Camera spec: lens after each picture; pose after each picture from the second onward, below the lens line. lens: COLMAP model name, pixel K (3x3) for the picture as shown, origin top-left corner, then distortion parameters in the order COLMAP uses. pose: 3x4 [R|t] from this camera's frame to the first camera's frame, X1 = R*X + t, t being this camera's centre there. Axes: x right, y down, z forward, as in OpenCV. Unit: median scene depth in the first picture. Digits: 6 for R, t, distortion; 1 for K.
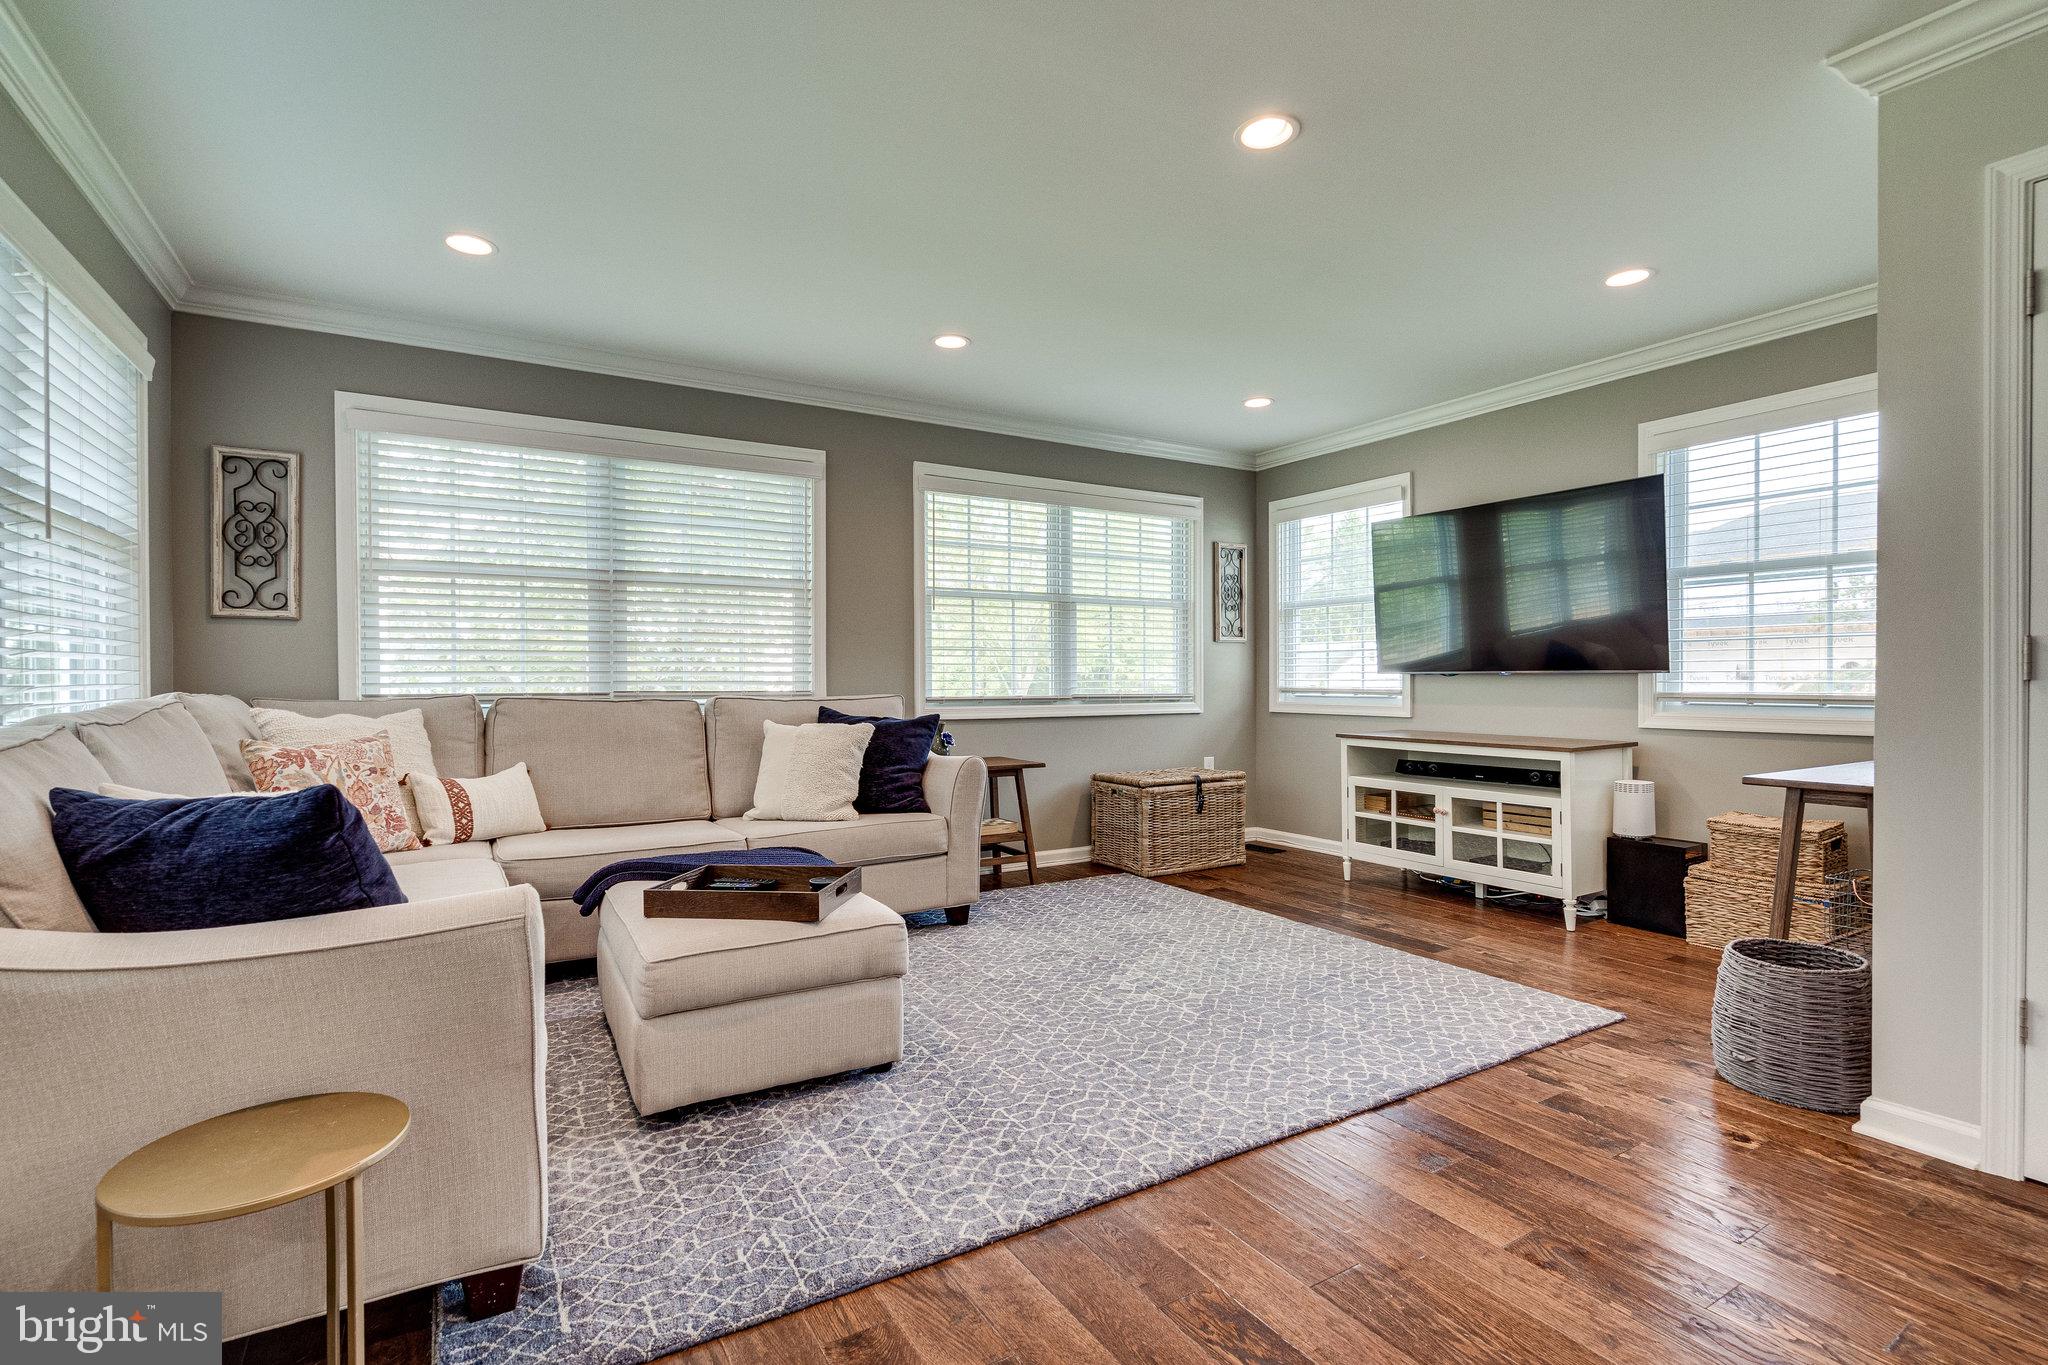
lens RADIAL K [[956.8, 0, 1016.6], [0, 956.8, 690.3], [0, 0, 1]] dist [-0.003879, -0.000431]
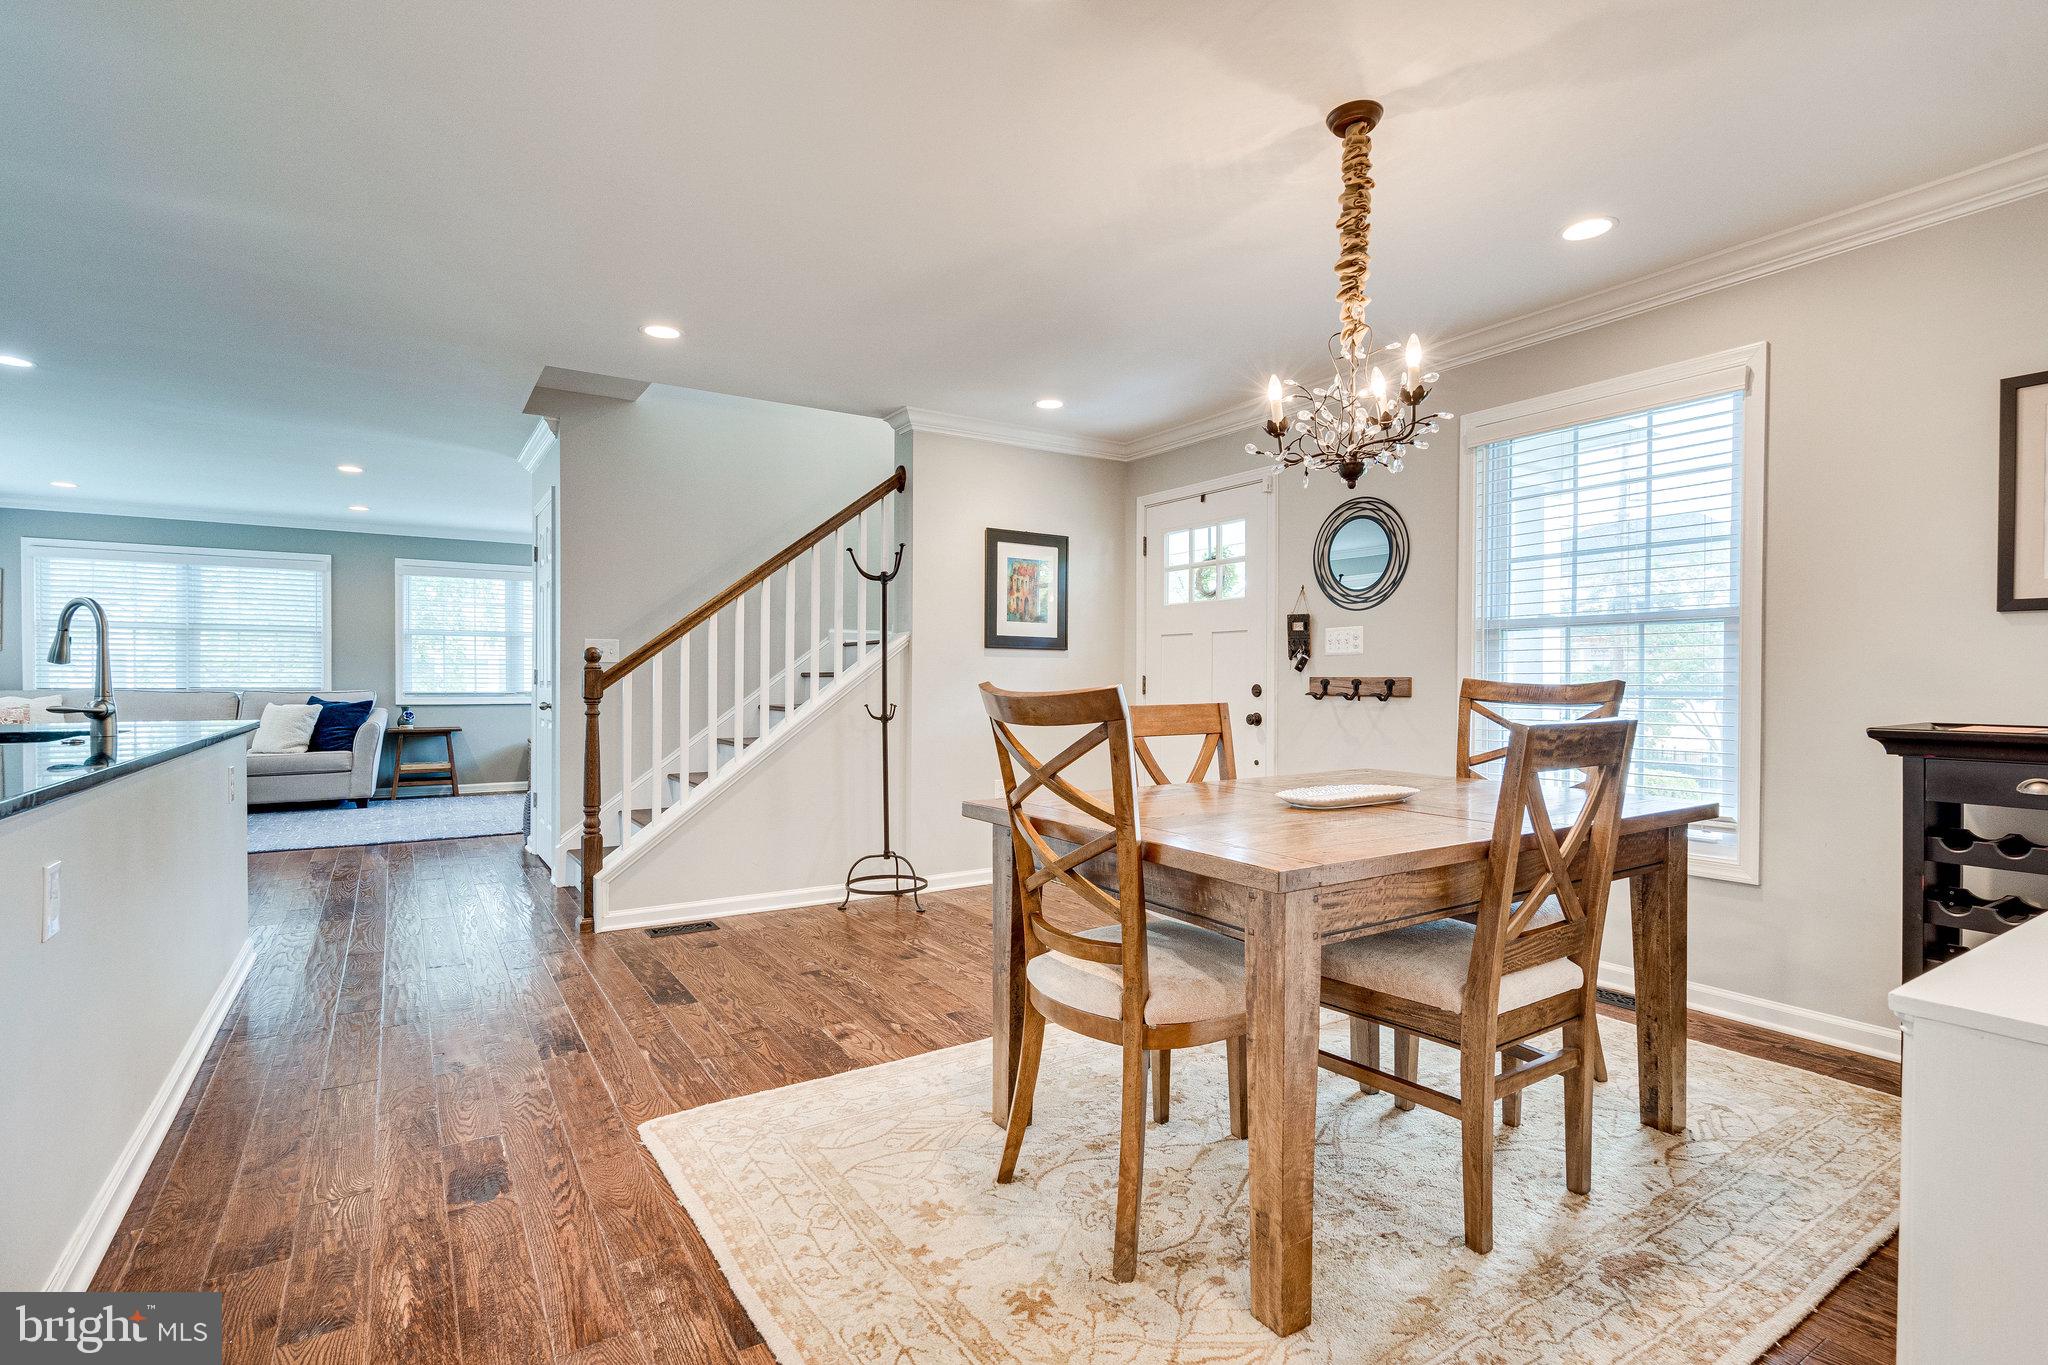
lens RADIAL K [[956.8, 0, 1016.6], [0, 956.8, 690.3], [0, 0, 1]] dist [-0.003879, -0.000431]
pose [[0.999145, 0.005644, 0.040962, 1.106566], [-0.005695, 0.999983, 0.001125, -0.004098], [-0.040955, -0.001357, 0.999160, -0.927372]]
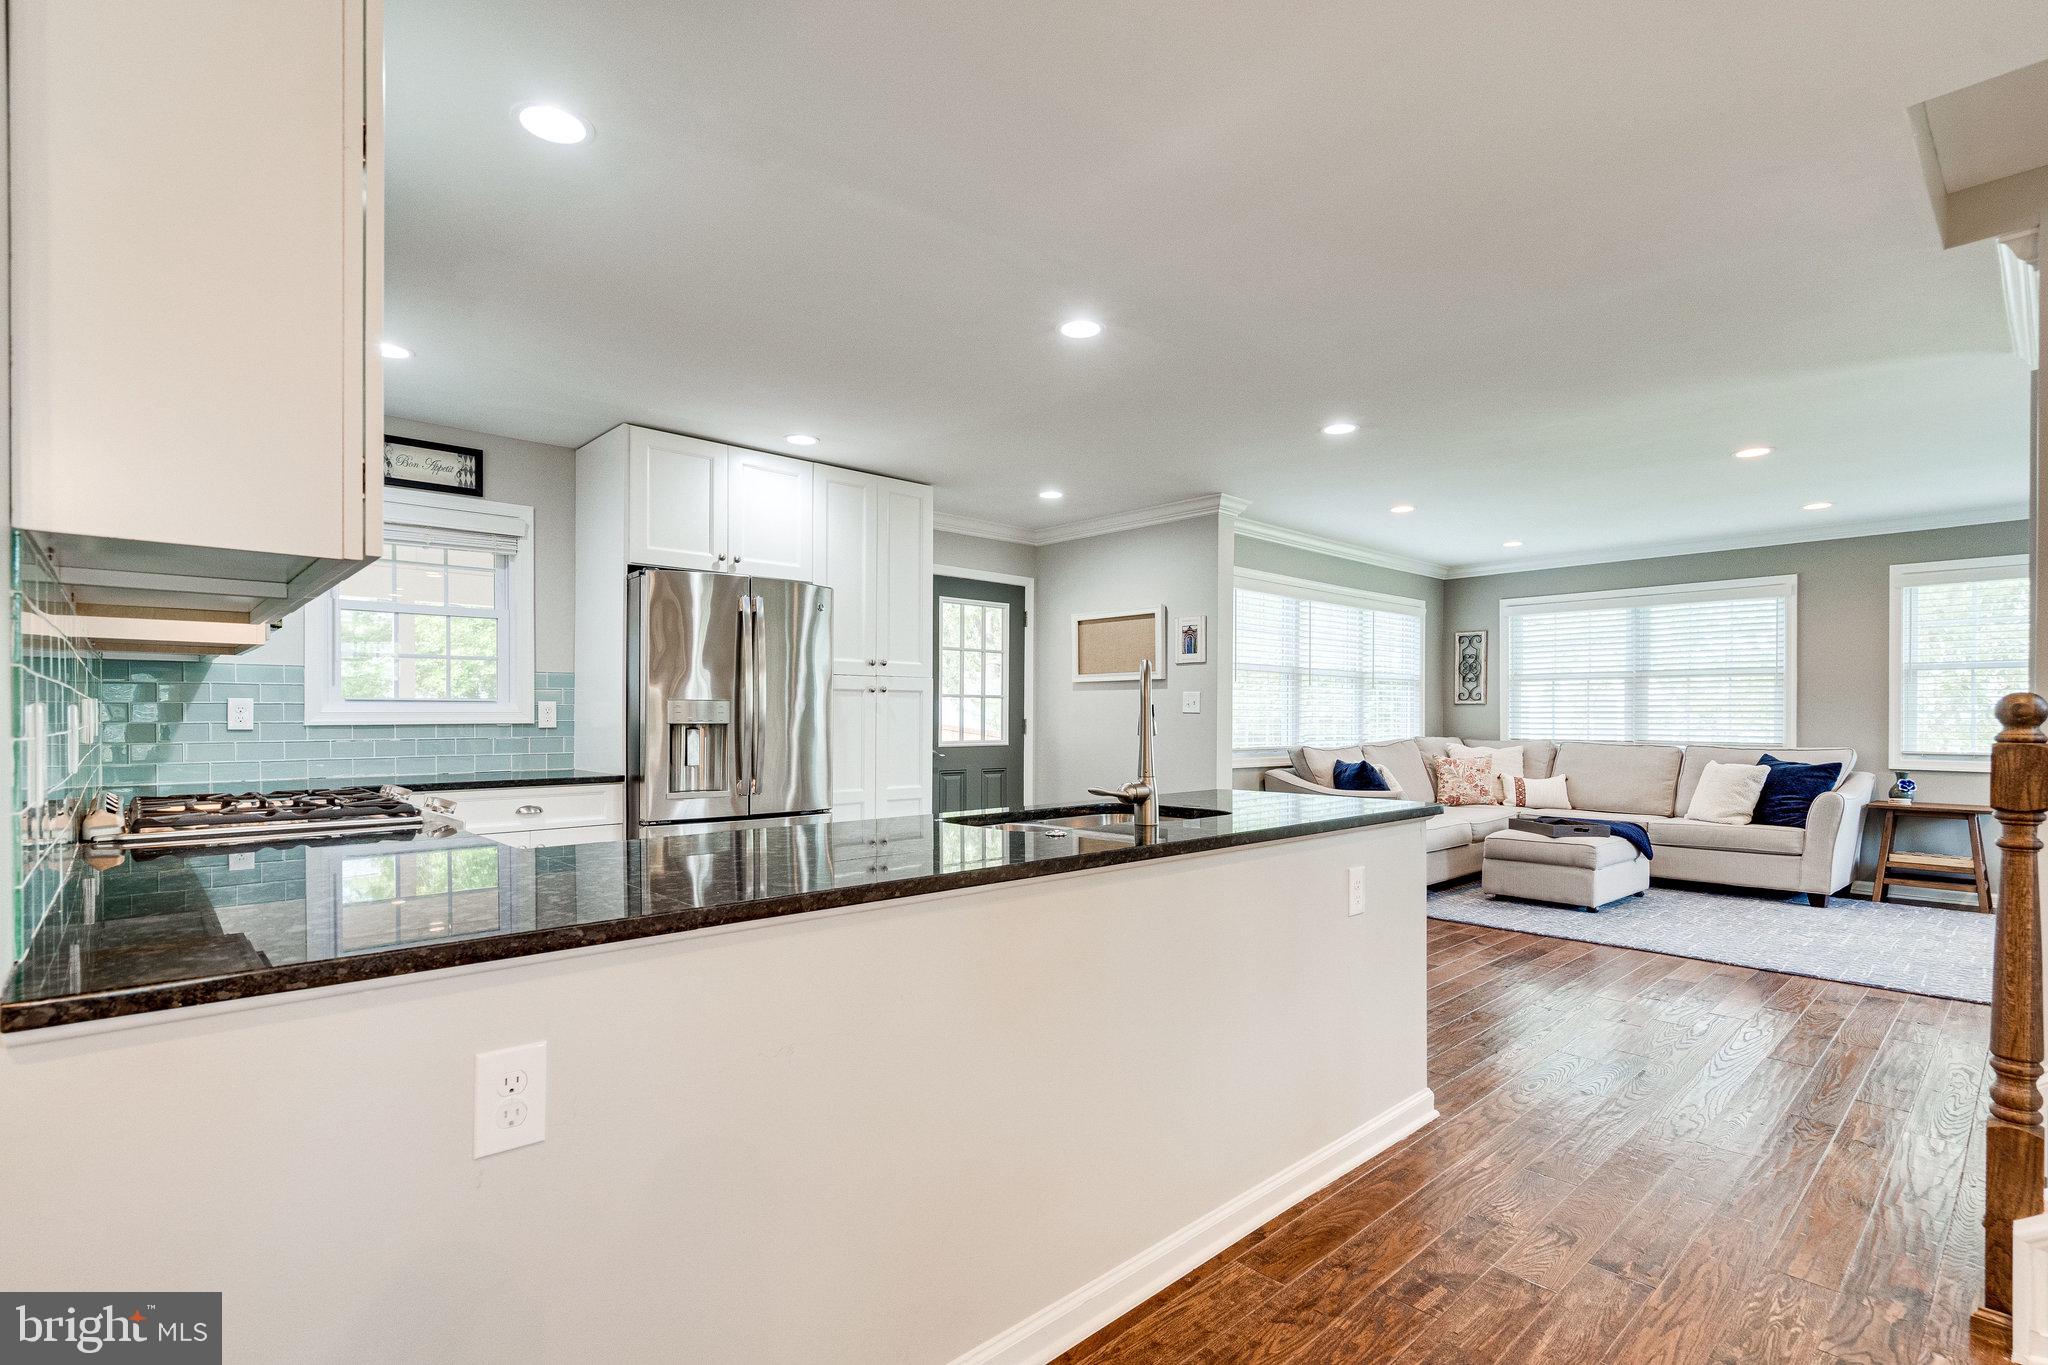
lens RADIAL K [[959.5, 0, 1014.9], [0, 959.5, 718.6], [0, 0, 1]] dist [-0.005119, -0.000366]
pose [[0.200409, 0.005732, -0.979696, 1.035384], [-0.013705, 0.999901, 0.003047, -0.026672], [0.979617, 0.012816, 0.200468, -0.451532]]
